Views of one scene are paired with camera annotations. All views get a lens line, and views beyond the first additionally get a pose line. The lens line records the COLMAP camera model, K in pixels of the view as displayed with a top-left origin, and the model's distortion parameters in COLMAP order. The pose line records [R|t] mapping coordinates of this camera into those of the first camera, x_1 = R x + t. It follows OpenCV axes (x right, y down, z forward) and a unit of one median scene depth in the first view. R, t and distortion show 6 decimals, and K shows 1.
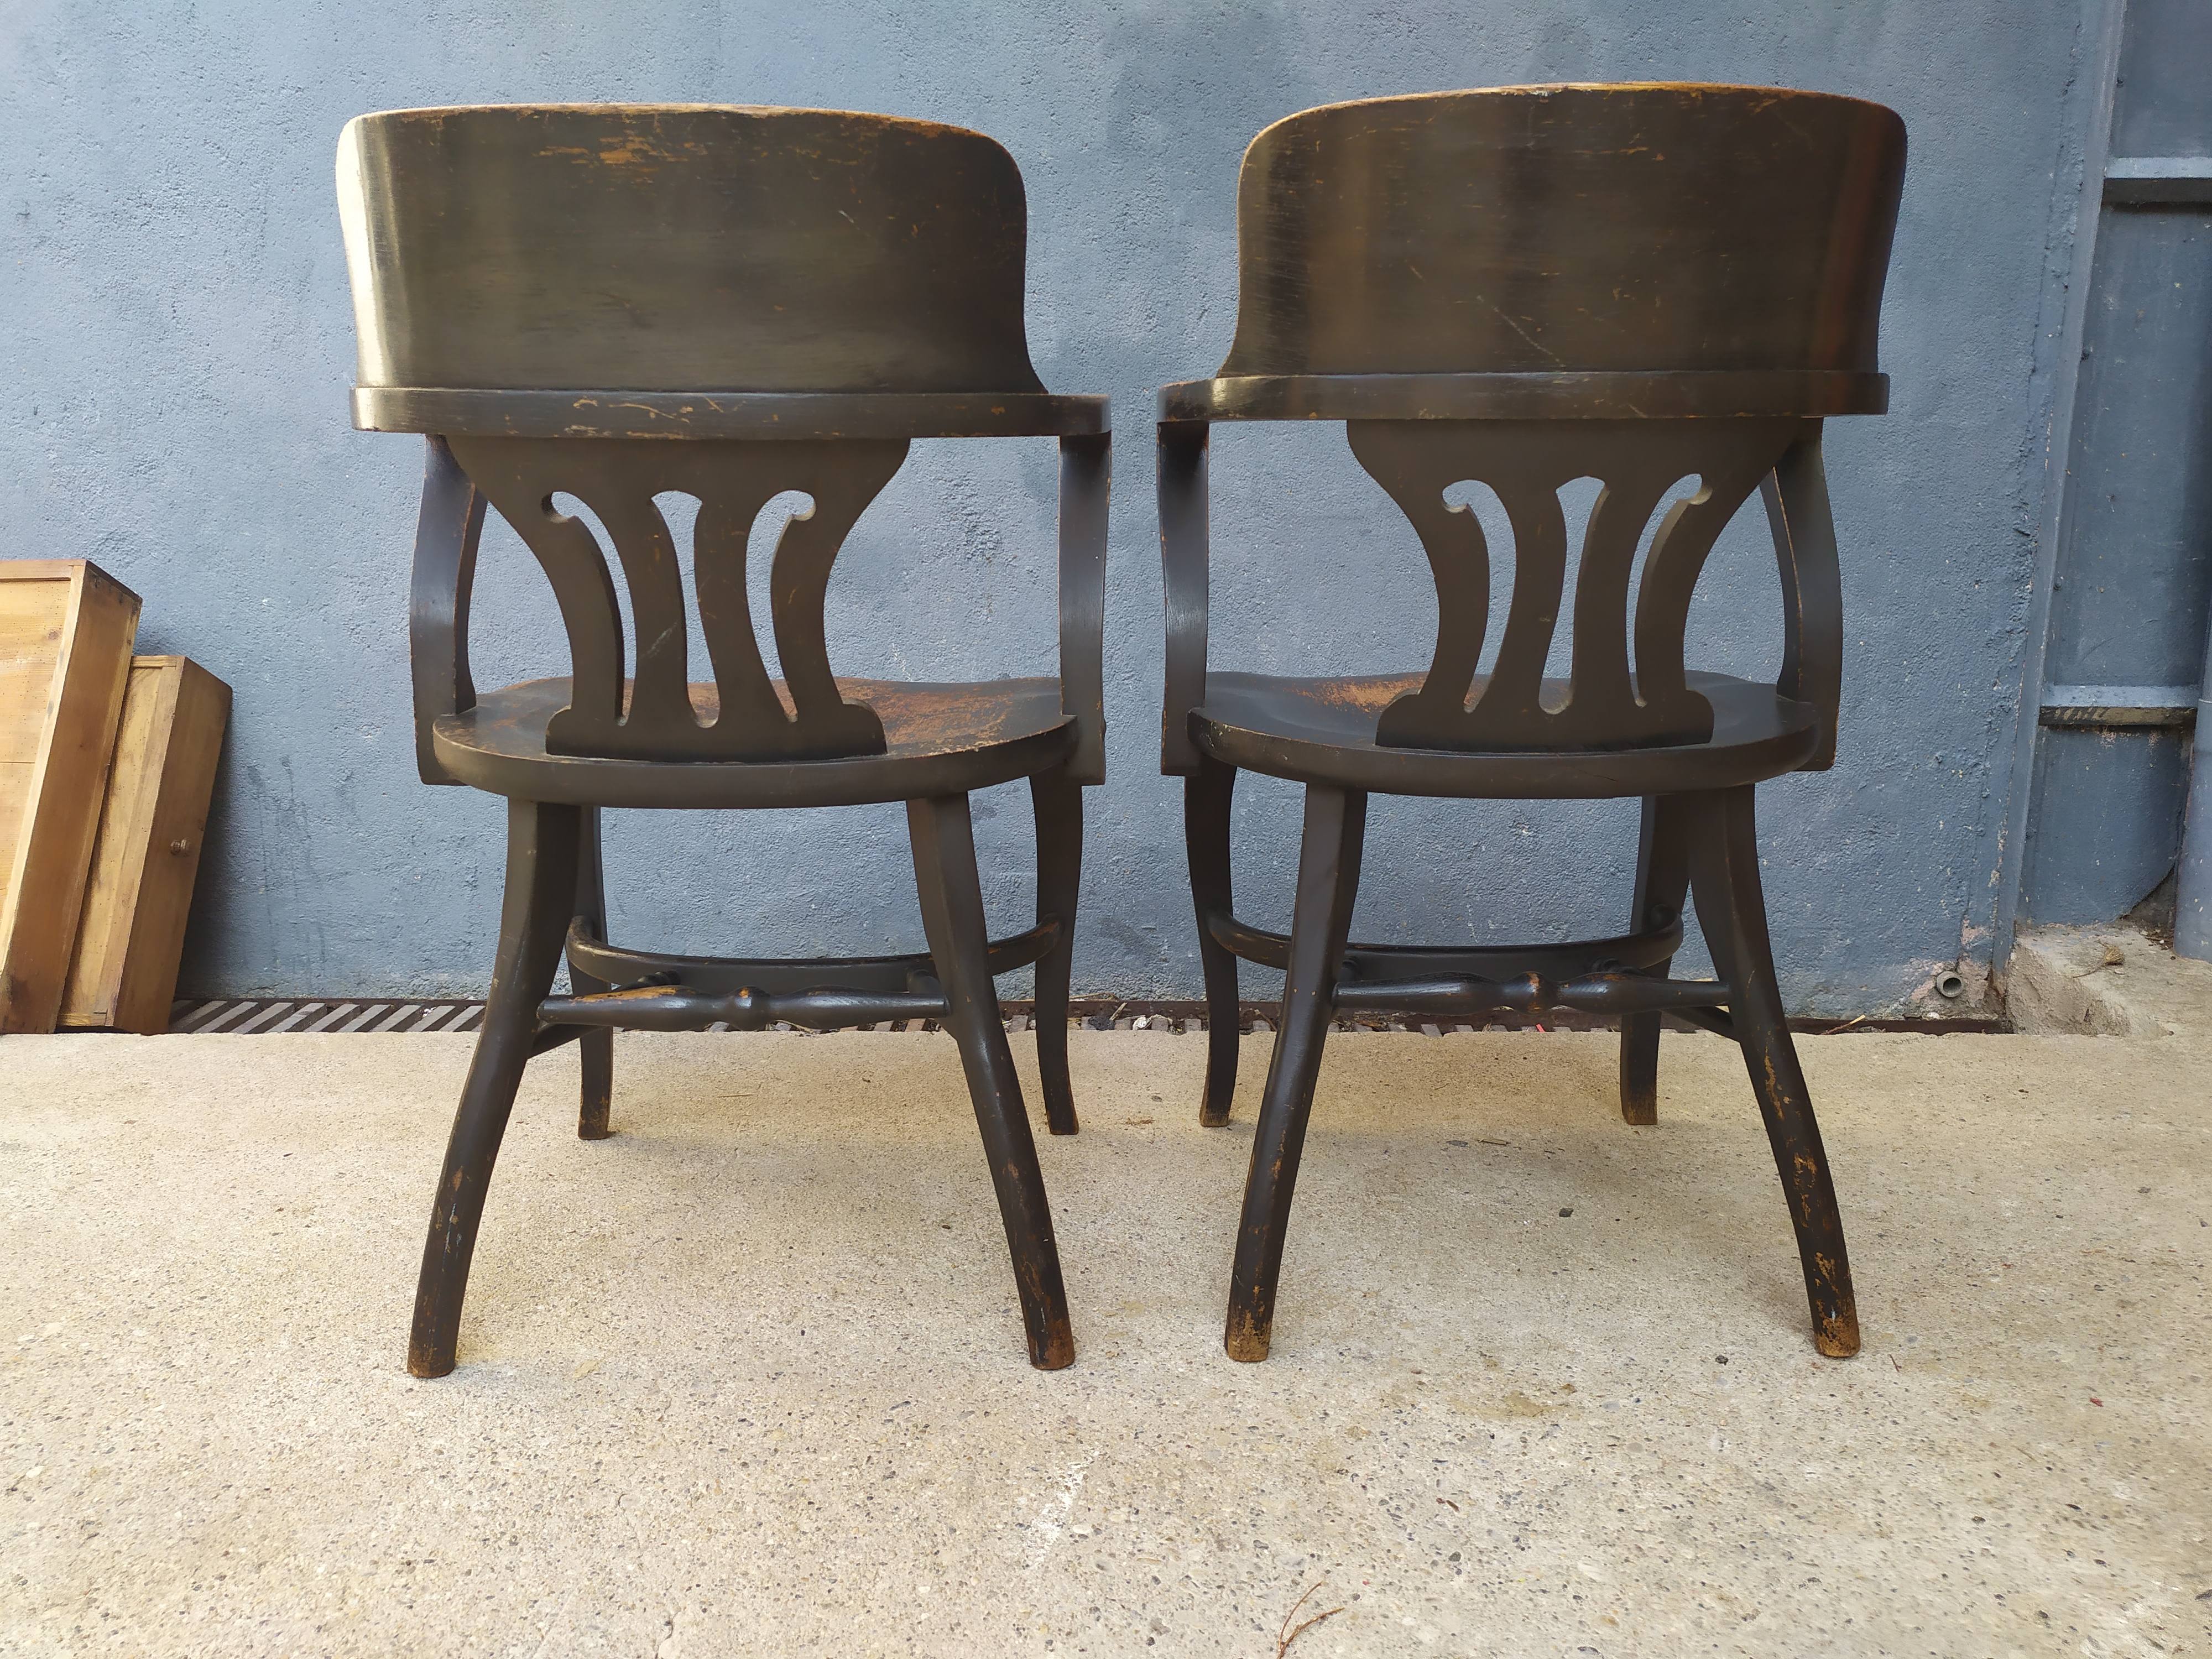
lens RADIAL K [[1659.7, 0, 1112.7], [0, 1659.7, 828.6], [0, 0, 1]] dist [0.068697, -0.086834]
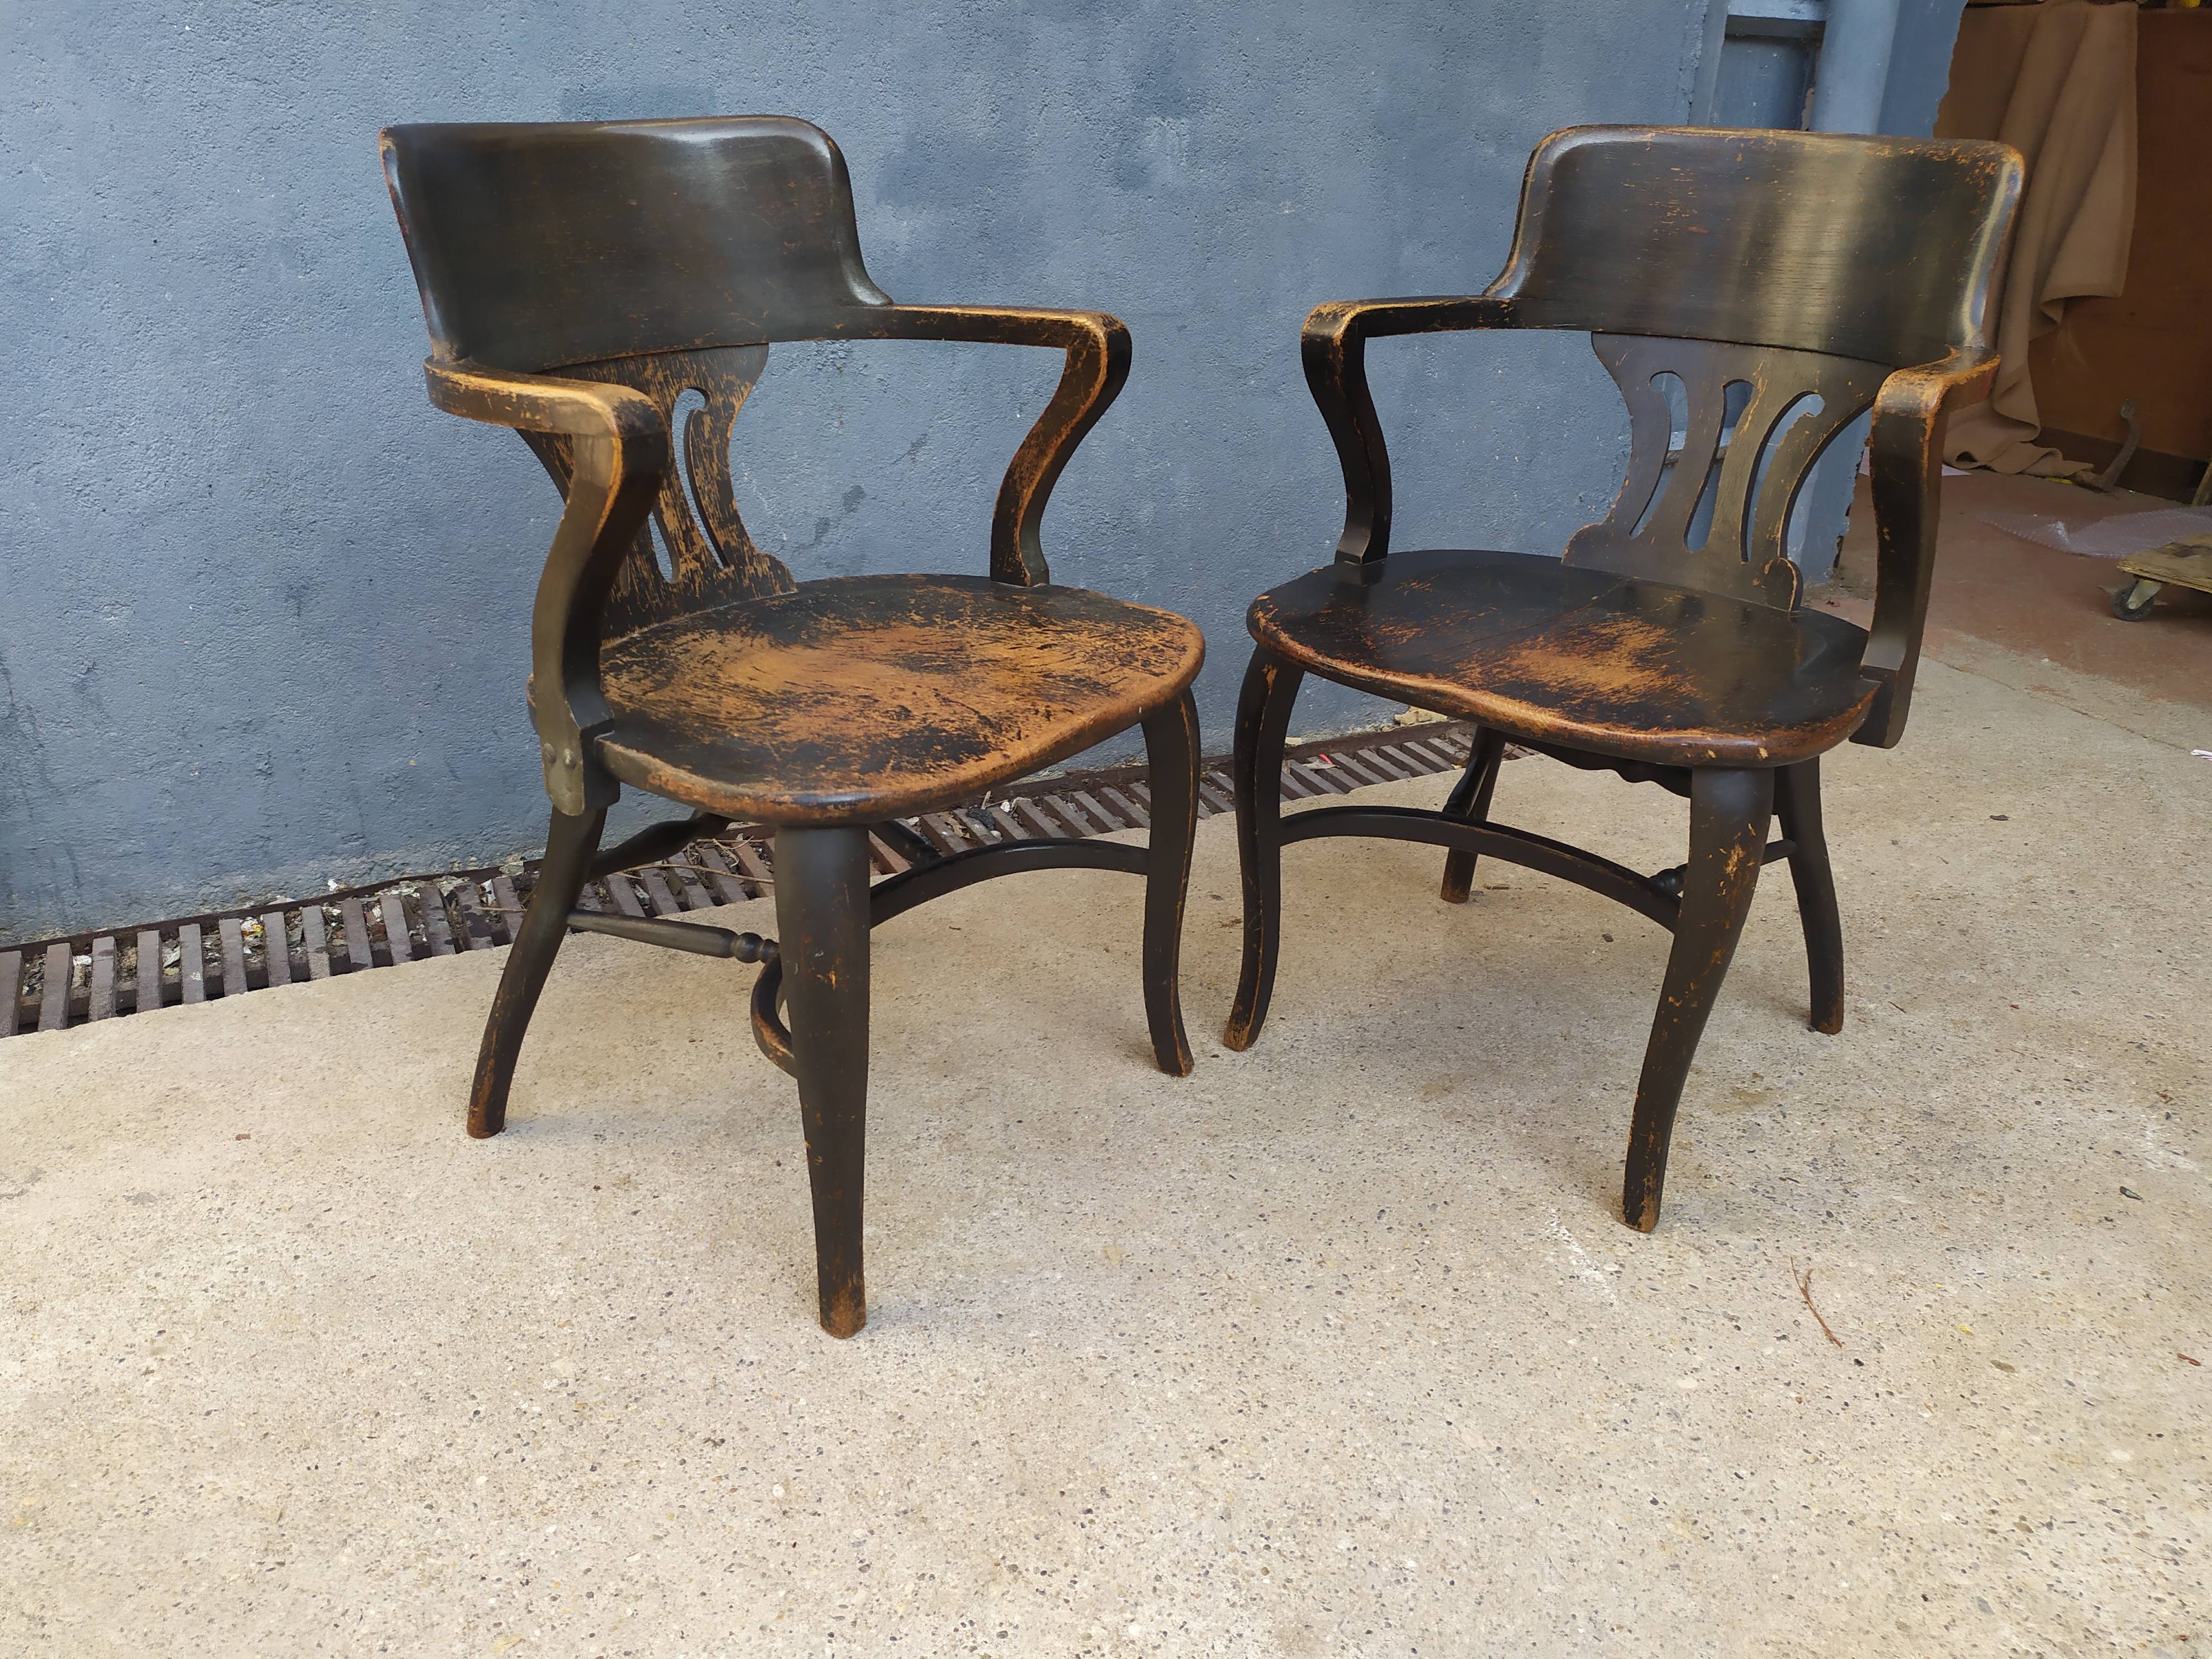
lens RADIAL K [[1691.9, 0, 1108.7], [0, 1691.9, 808.4], [0, 0, 1]] dist [0.074626, -0.095709]
pose [[0.883429, -0.161224, 0.439954, -0.427405], [0.067121, 0.972800, 0.221708, -0.126341], [-0.463732, -0.166333, 0.870222, 0.025791]]
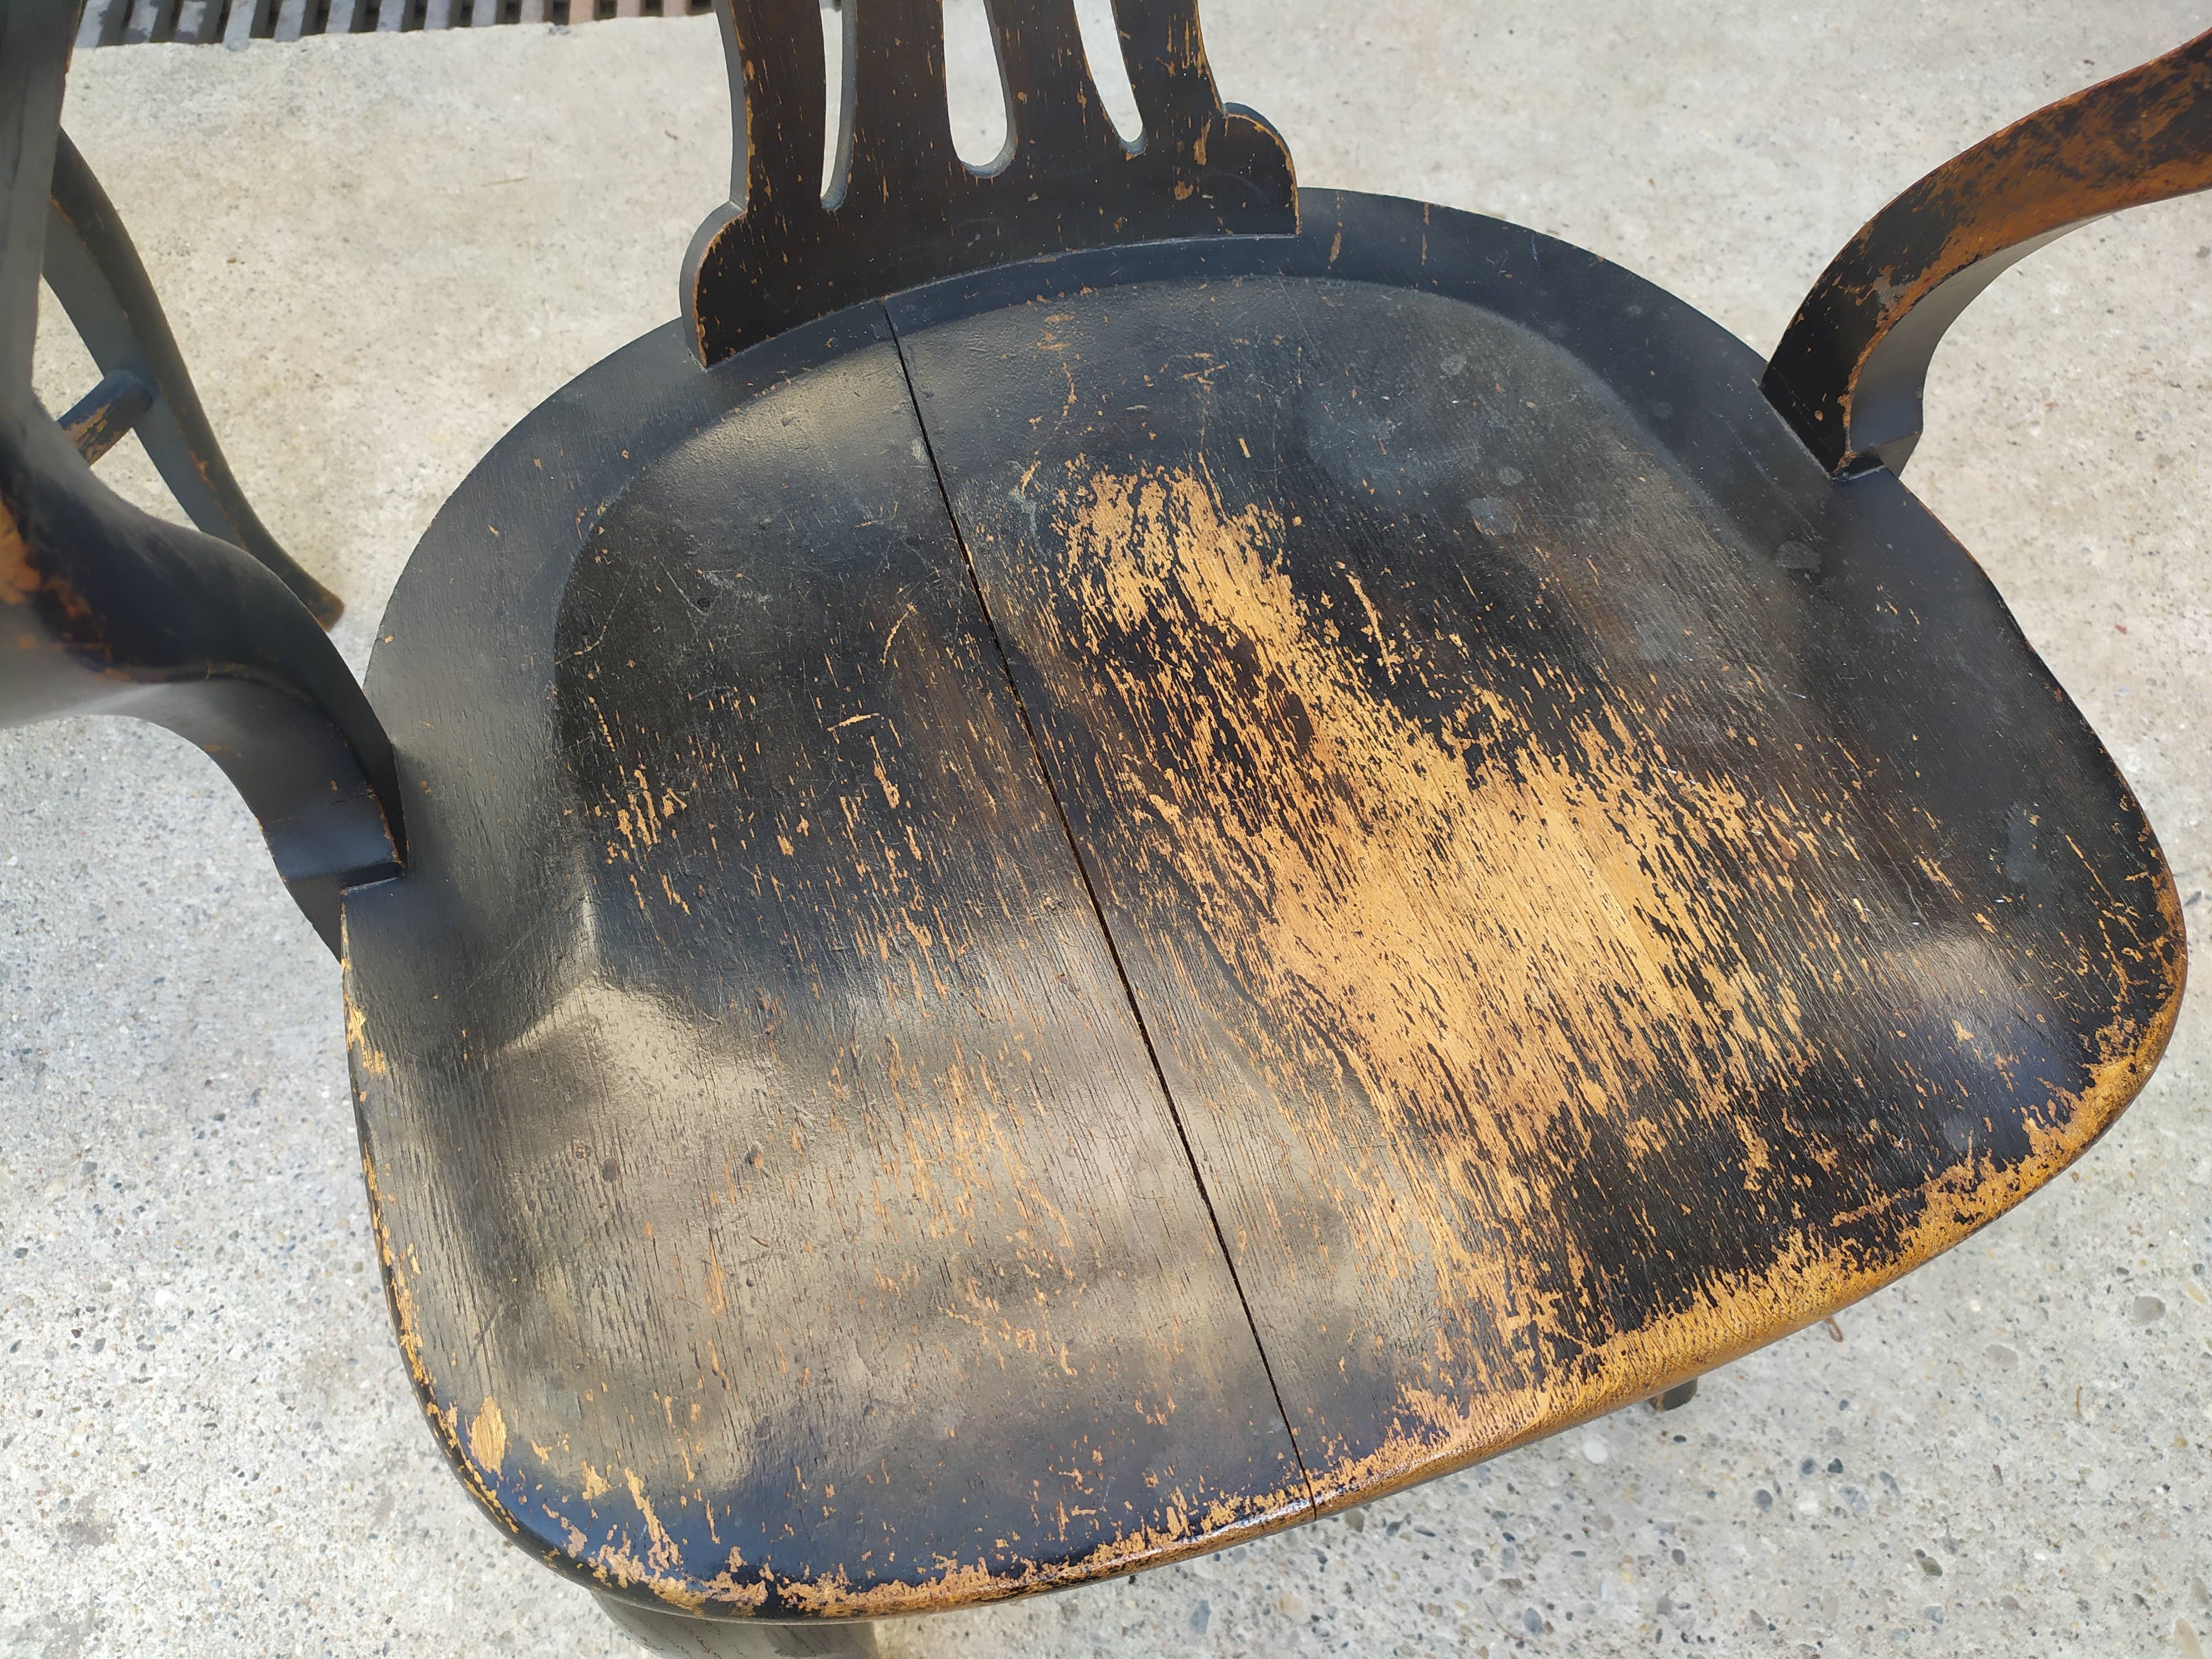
lens RADIAL K [[1698.1, 0, 1108.9], [0, 1698.1, 832.4], [0, 0, 1]] dist [-0.004701, 0.003877]
pose [[0.987859, -0.114457, 0.105042, -0.056851], [0.003599, 0.692831, 0.721091, -0.149831], [-0.155310, -0.711959, 0.684831, 0.178770]]
